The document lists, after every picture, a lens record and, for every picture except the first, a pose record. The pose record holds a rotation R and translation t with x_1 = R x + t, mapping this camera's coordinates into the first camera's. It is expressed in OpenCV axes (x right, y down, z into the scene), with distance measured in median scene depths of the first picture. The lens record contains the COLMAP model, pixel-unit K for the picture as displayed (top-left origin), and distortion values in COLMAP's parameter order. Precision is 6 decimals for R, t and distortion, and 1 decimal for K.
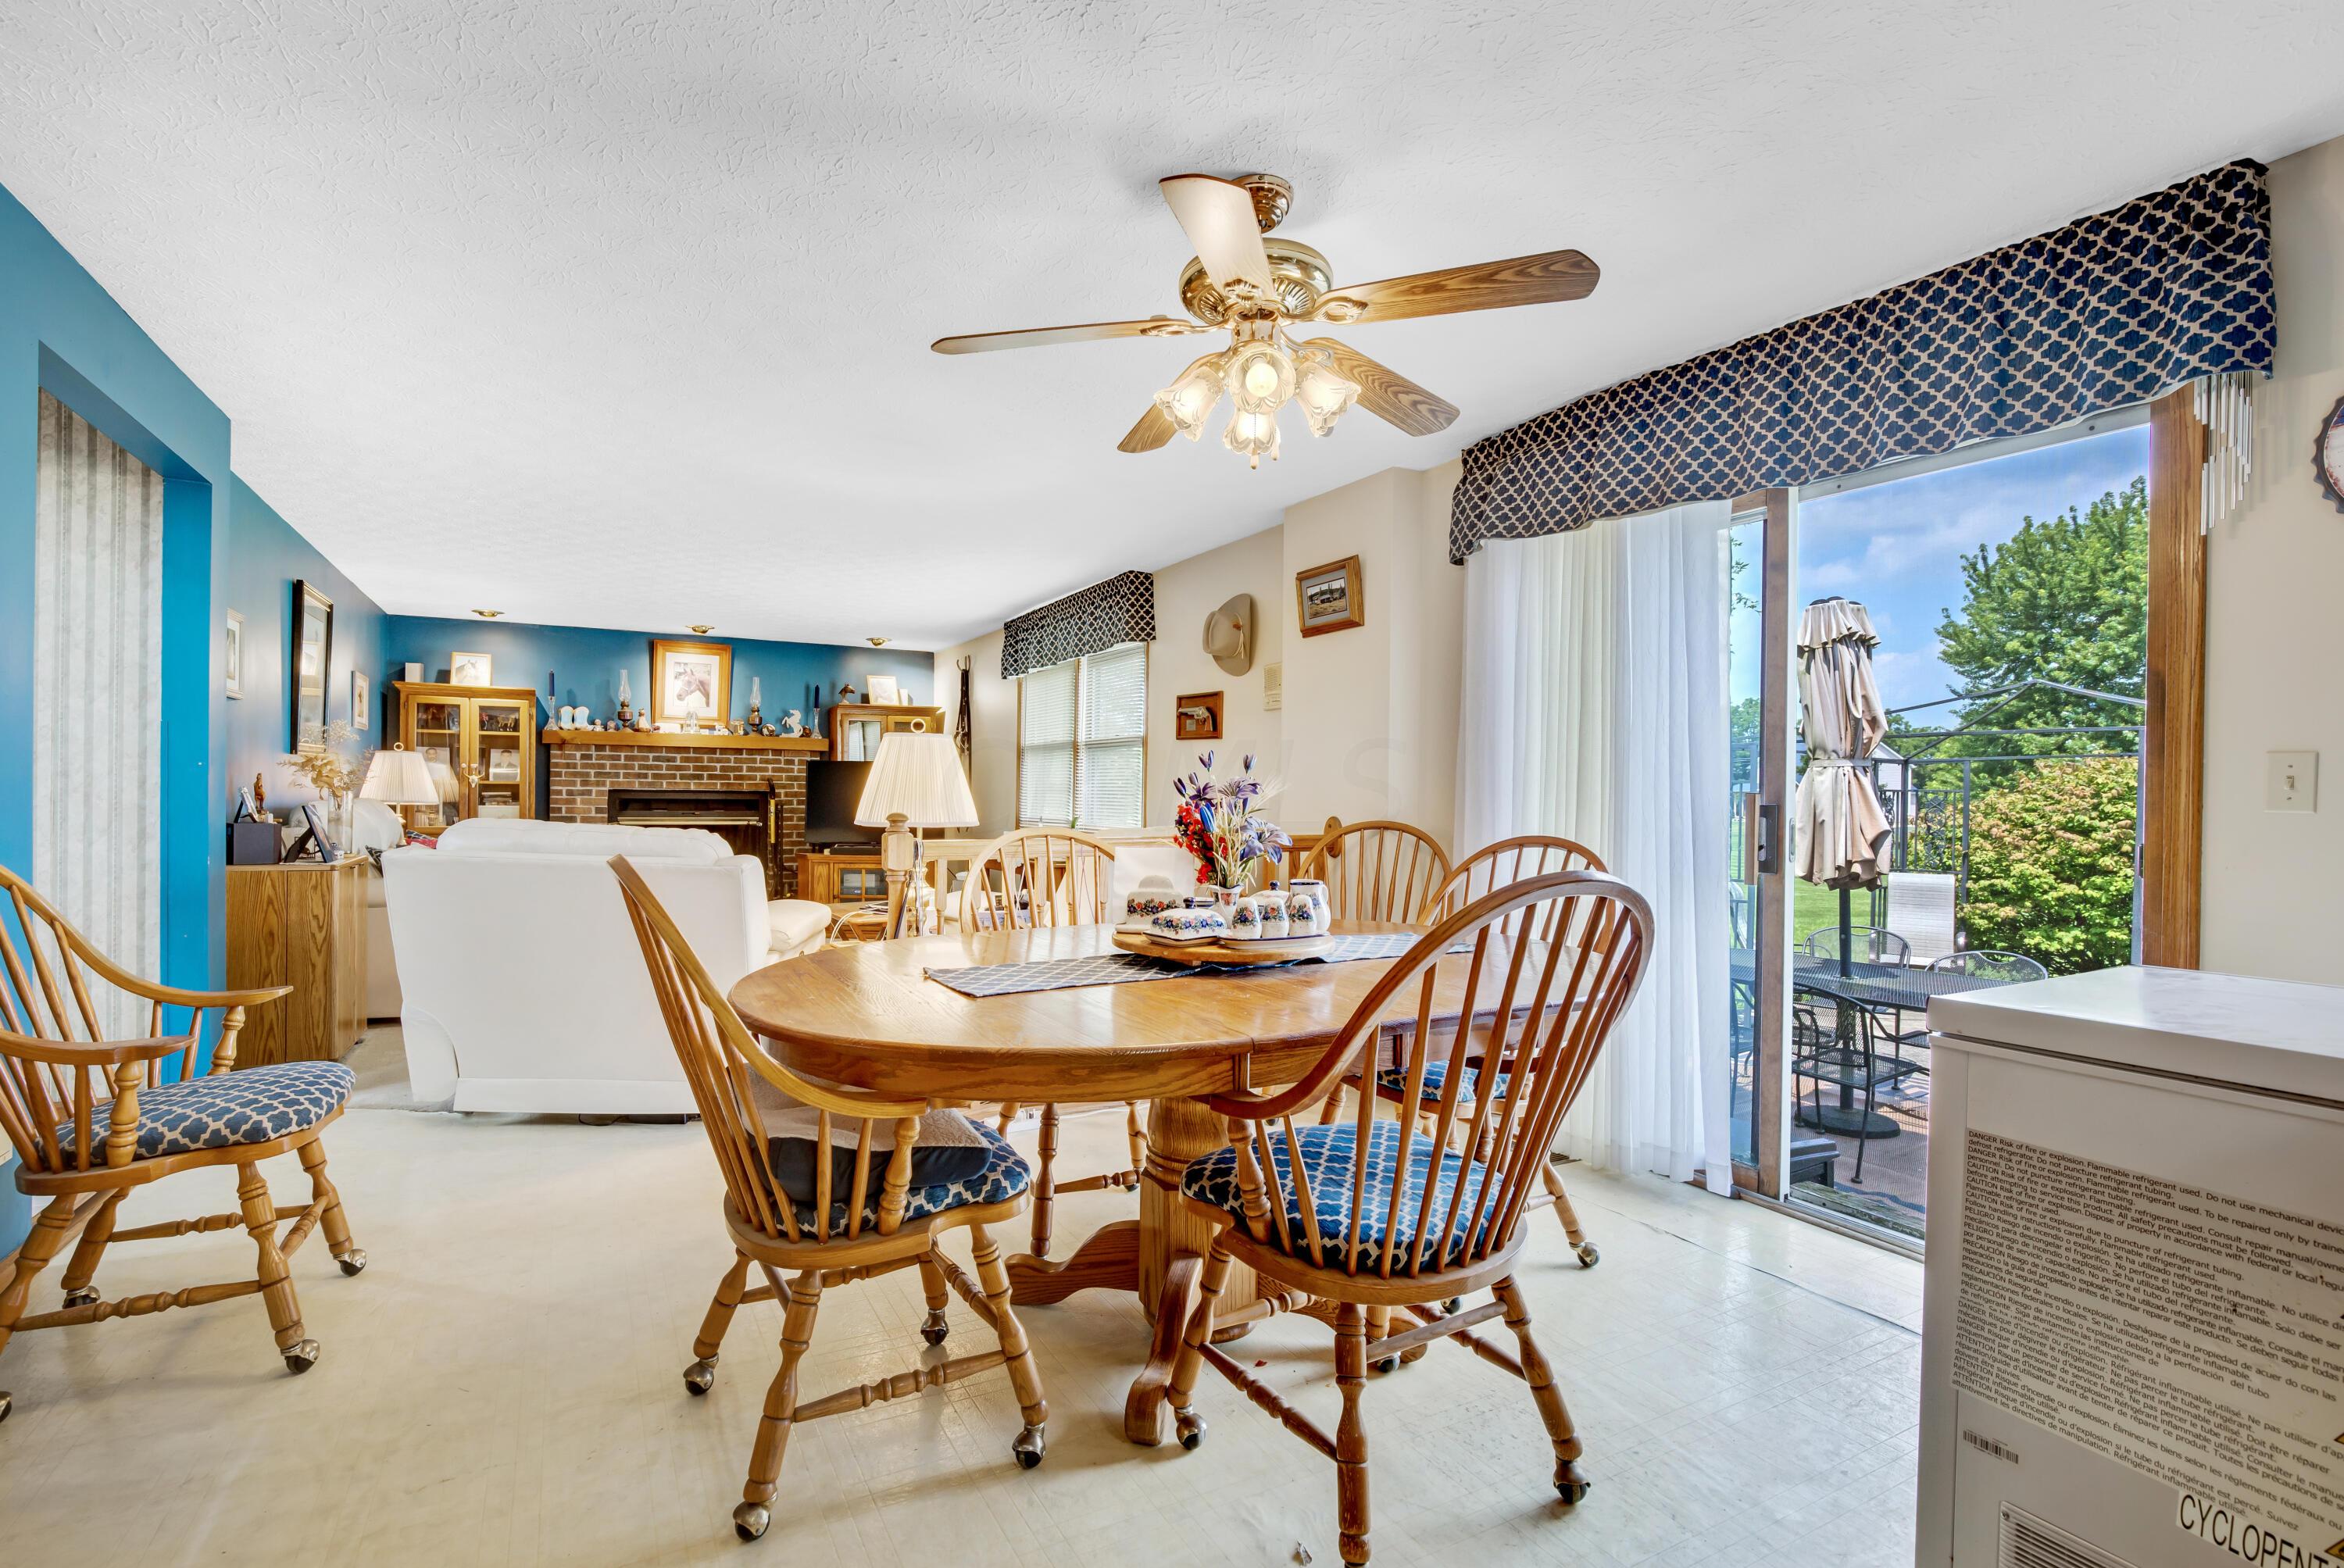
lens RADIAL K [[1081.4, 0, 1154.1], [0, 1081.4, 786.1], [0, 0, 1]] dist [-0.019469, 0.002842]
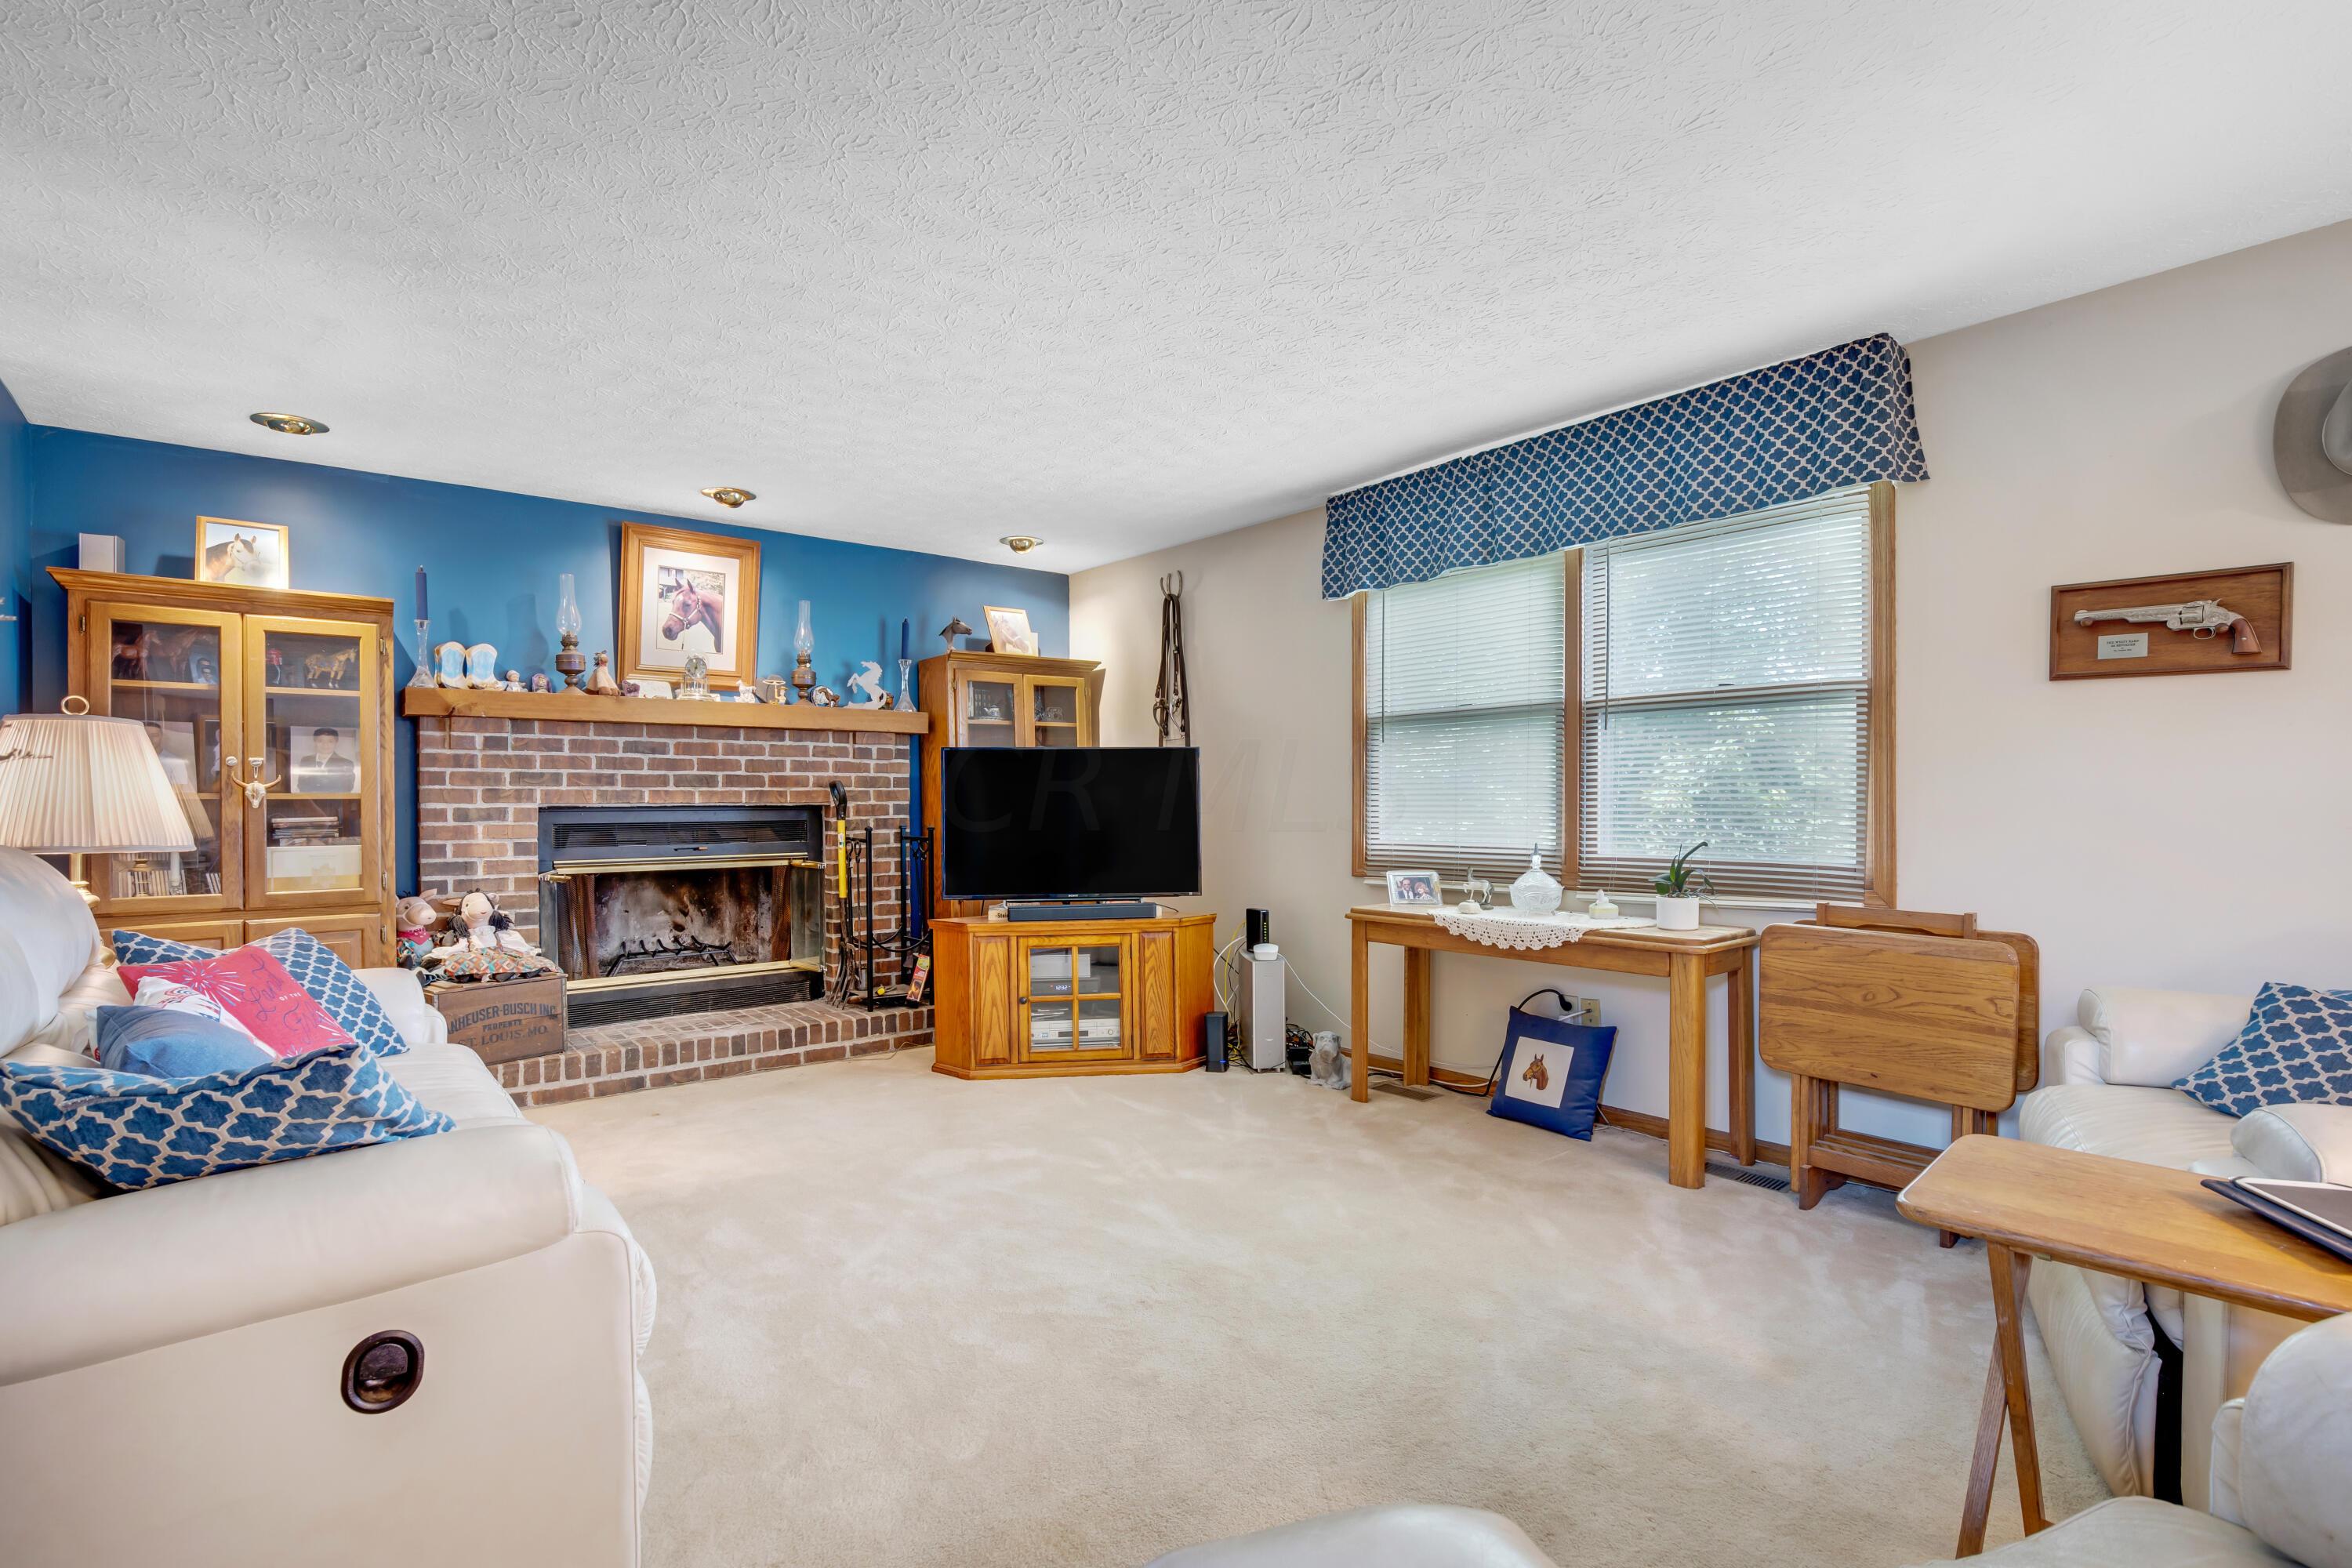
lens RADIAL K [[1085.1, 0, 1140.3], [0, 1085.1, 788.4], [0, 0, 1]] dist [-0.019469, 0.002842]
pose [[0.979878, -0.015149, 0.199021, -0.349152], [0.015540, 0.999879, -0.000401, -0.001265], [-0.198991, 0.003485, 0.979995, 0.468228]]
